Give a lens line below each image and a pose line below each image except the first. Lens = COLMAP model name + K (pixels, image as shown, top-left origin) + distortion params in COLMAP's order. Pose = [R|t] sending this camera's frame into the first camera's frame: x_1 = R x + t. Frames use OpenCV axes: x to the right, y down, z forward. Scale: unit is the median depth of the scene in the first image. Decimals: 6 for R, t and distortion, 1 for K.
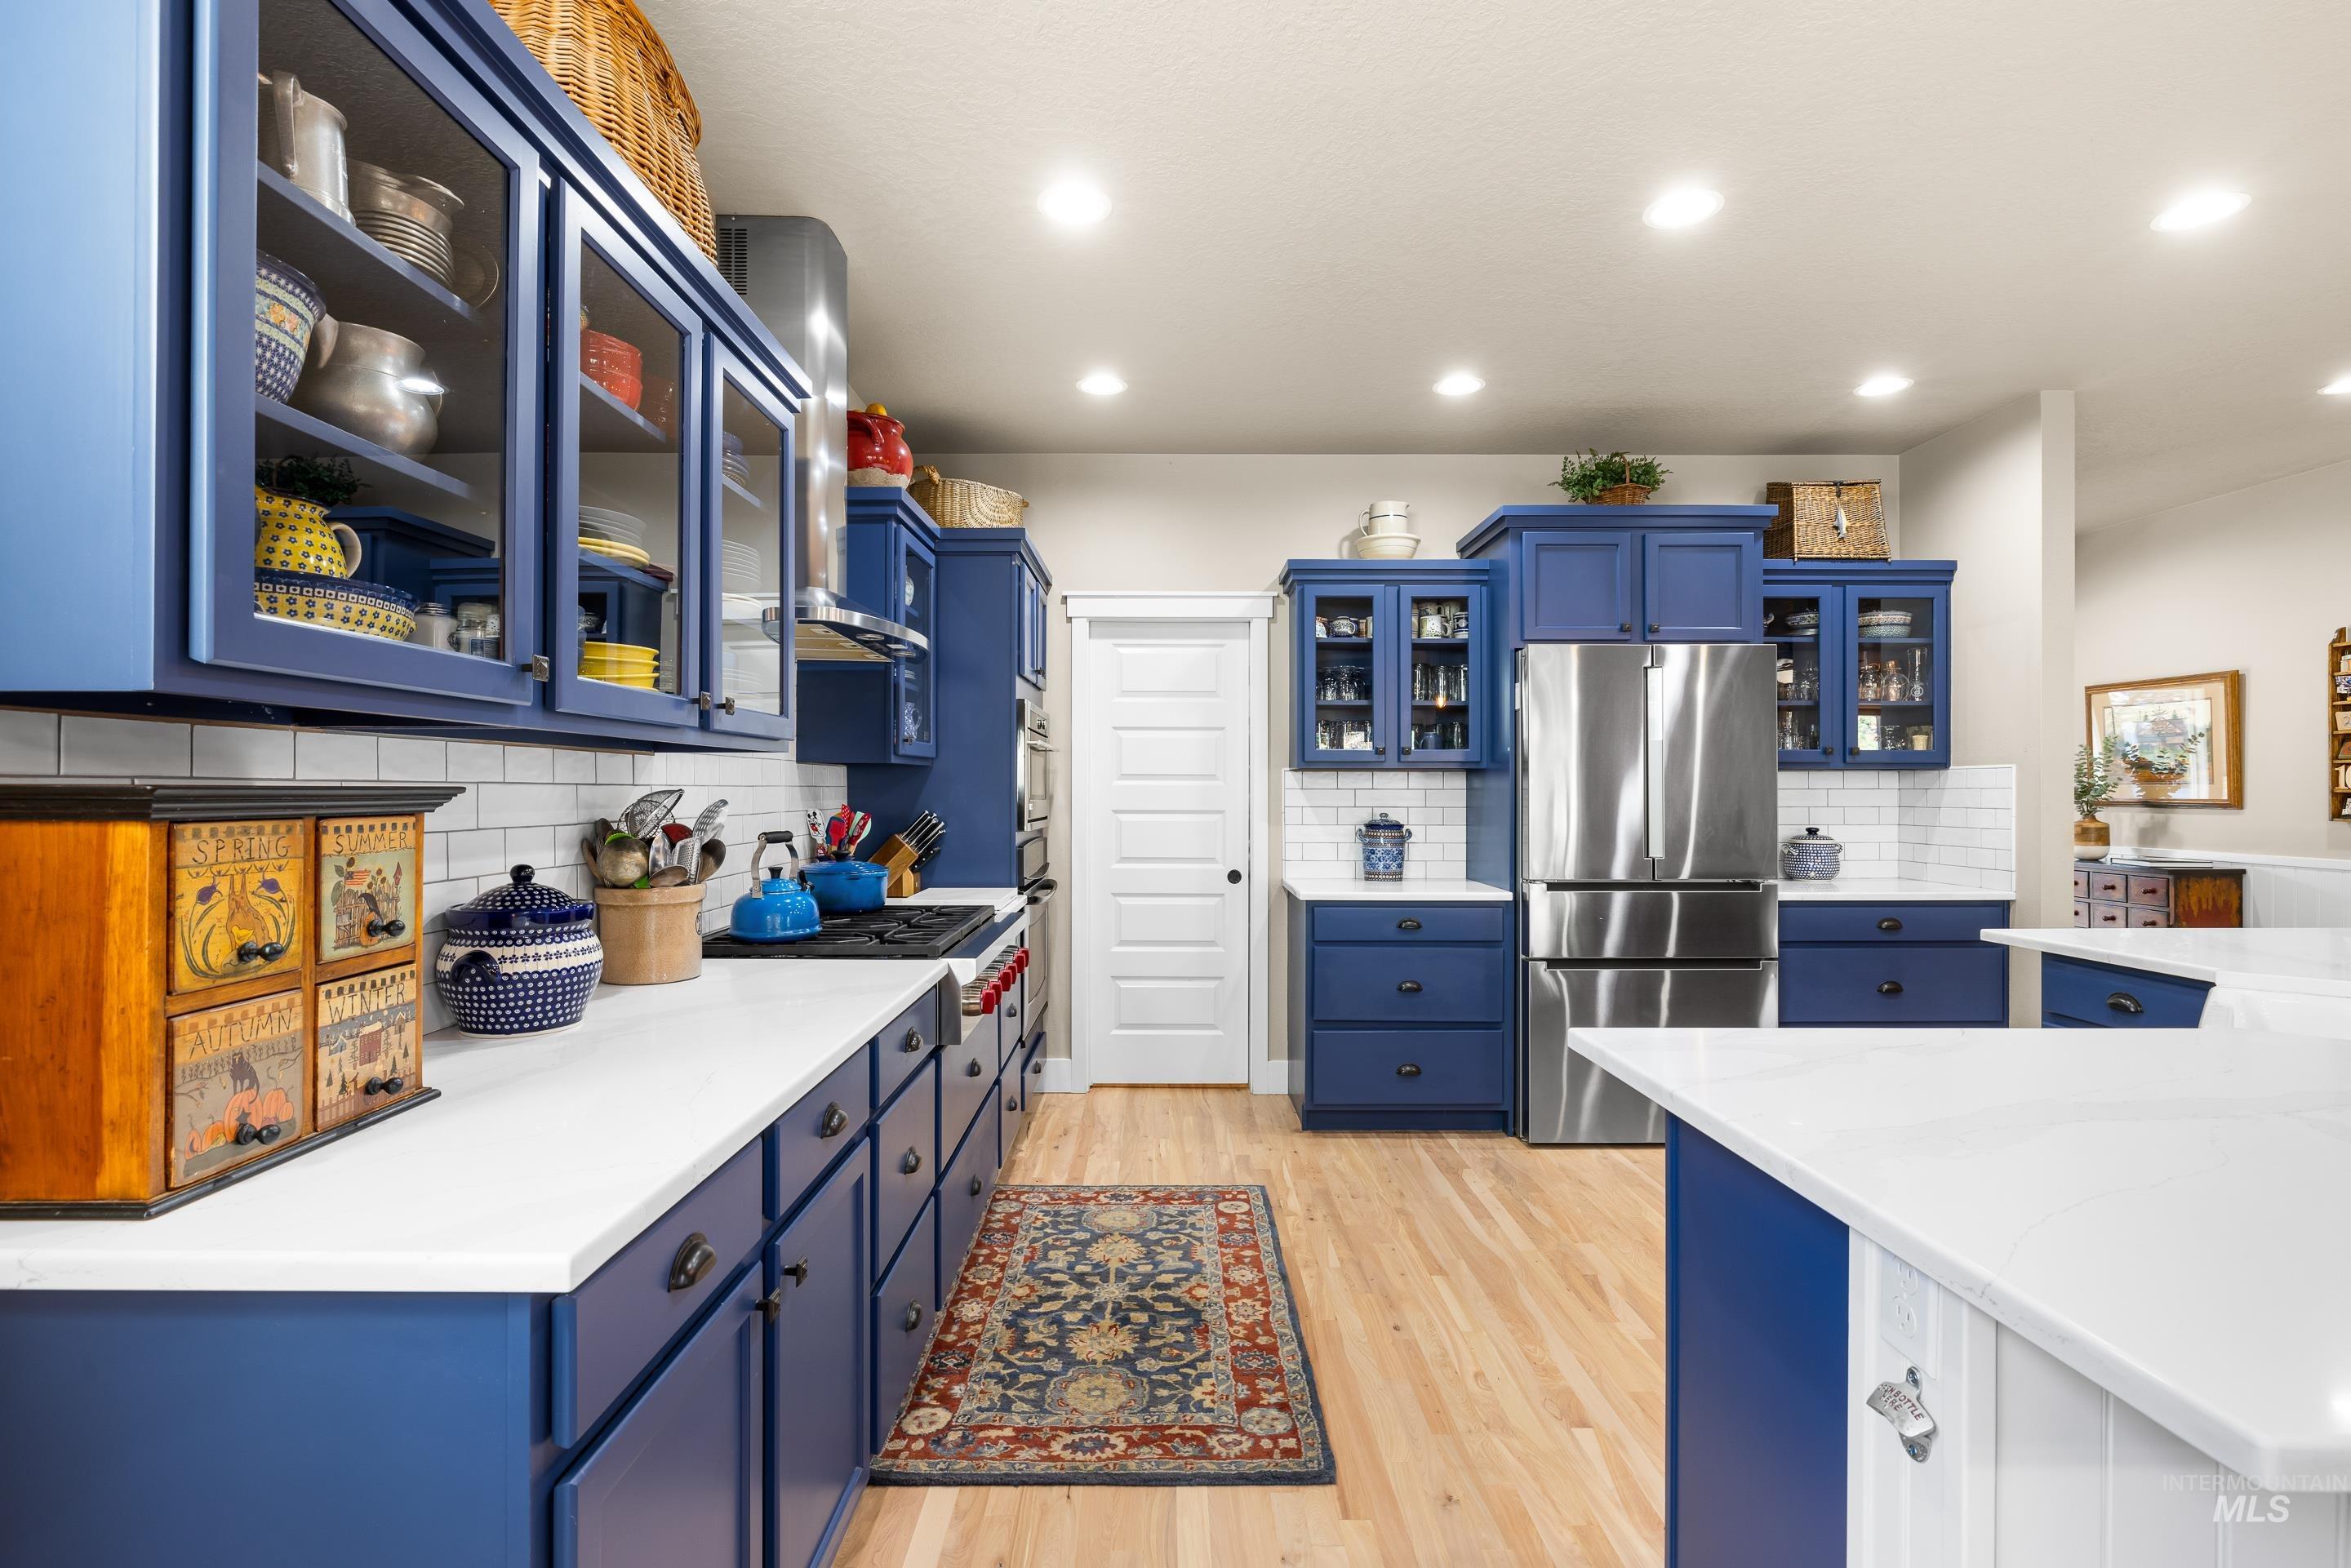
lens RADIAL K [[1109.3, 0, 1153.0], [0, 1109.3, 793.6], [0, 0, 1]] dist [-0.001234, -0.000012]
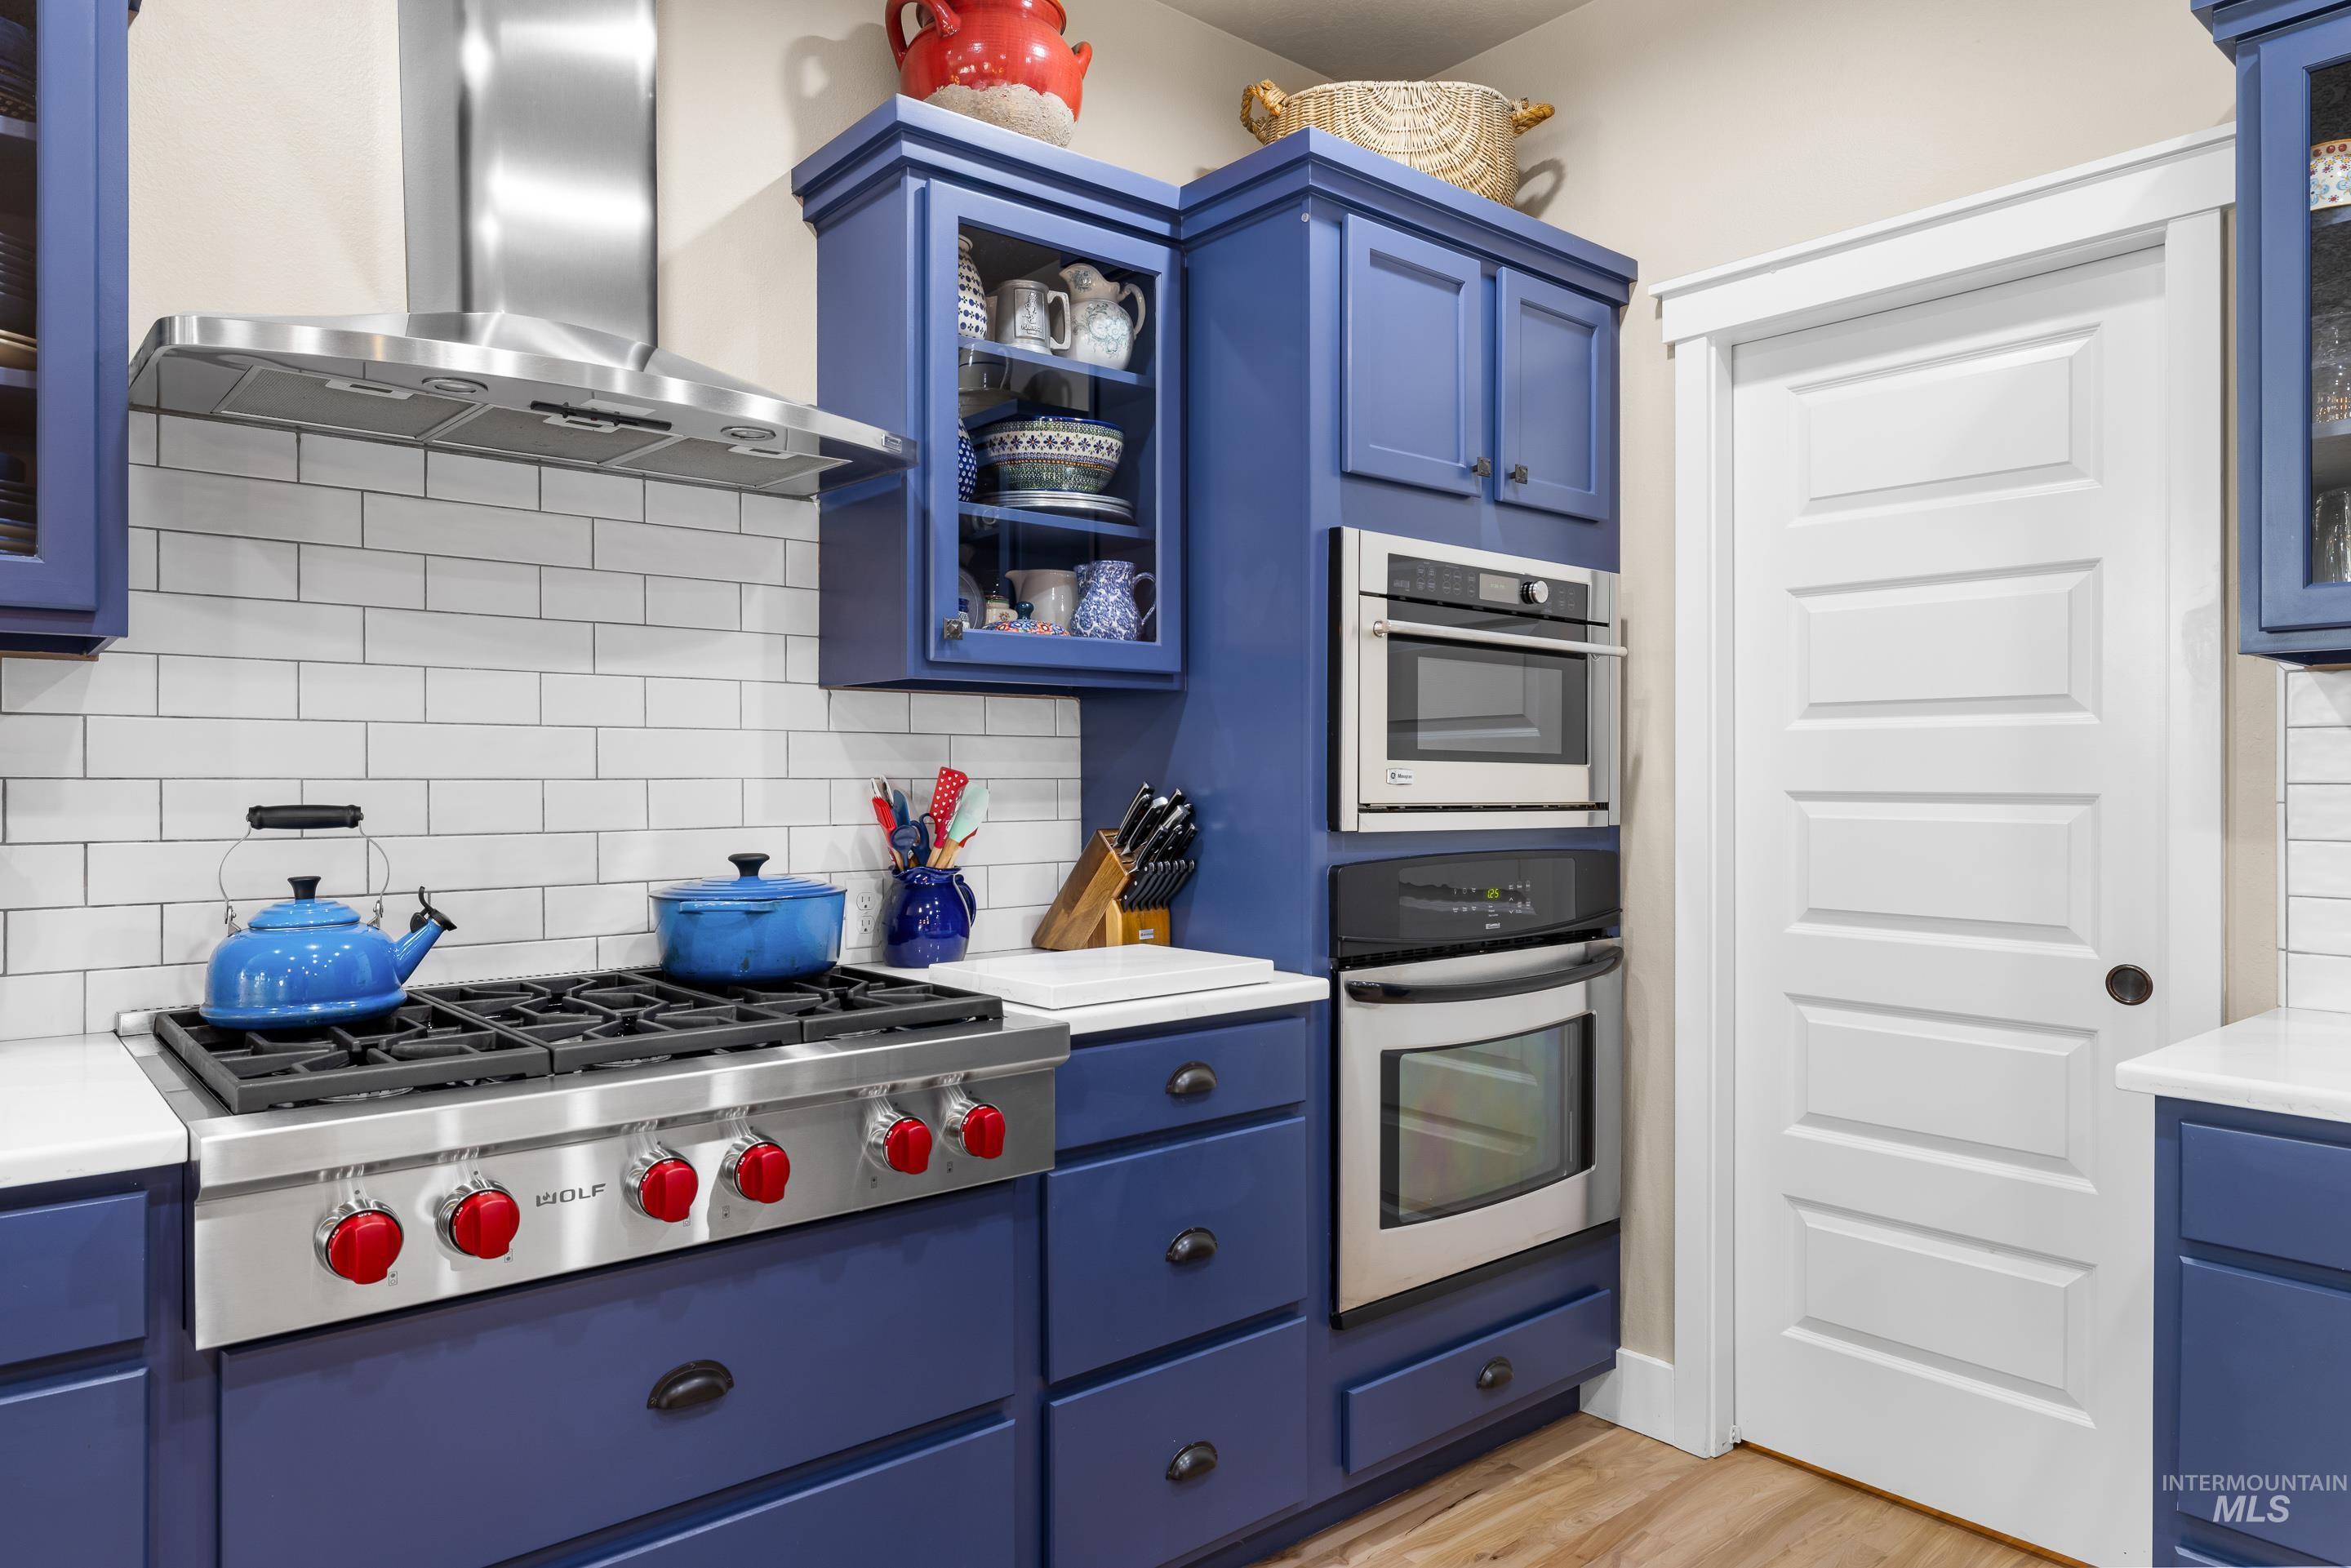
lens RADIAL K [[1463.2, 0, 1164.2], [0, 1463.2, 781.3], [0, 0, 1]] dist [-0.001534, -0.000199]
pose [[0.652087, -0.000356, -0.758144, 0.356975], [-0.002143, 0.999995, -0.002312, 0.020259], [0.758141, 0.003133, 0.652083, 0.747545]]
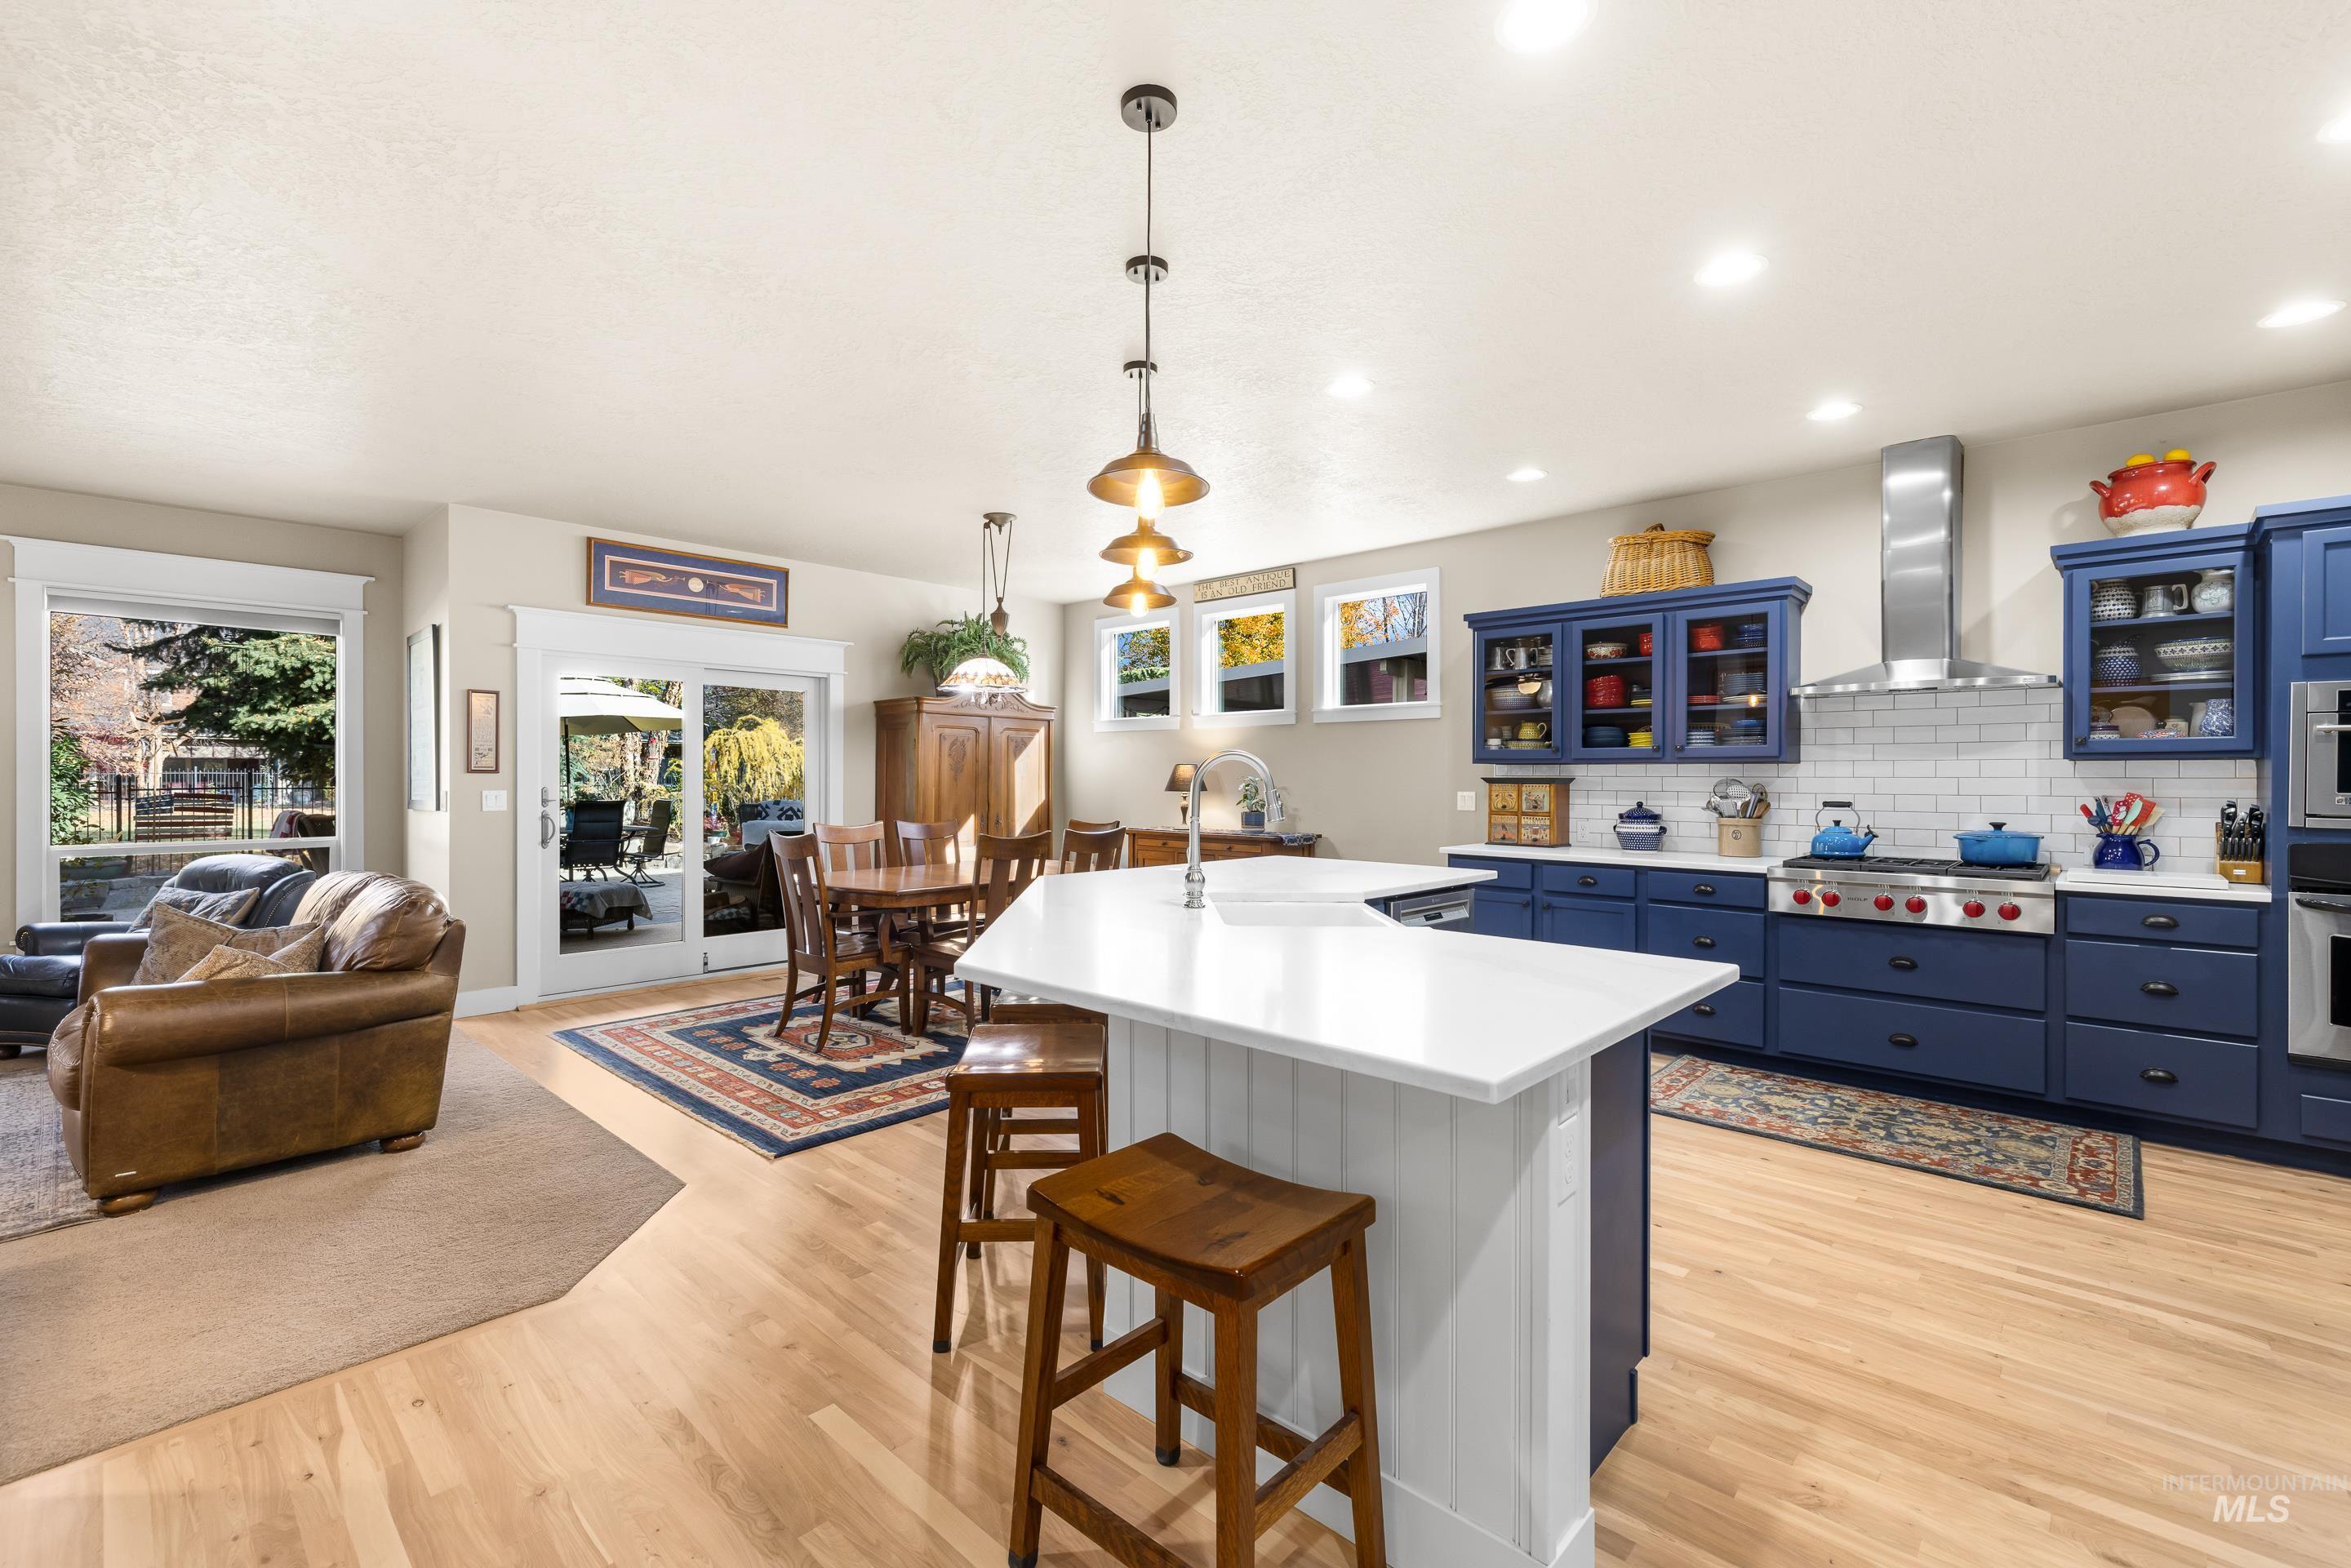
lens RADIAL K [[995.5, 0, 1172.9], [0, 995.5, 778.6], [0, 0, 1]] dist [0.000406, -0.000710]
pose [[-0.677800, -0.000719, -0.735246, 1.463565], [-0.006084, 0.999971, 0.004630, -0.005506], [0.735221, 0.007612, -0.677785, 1.141645]]
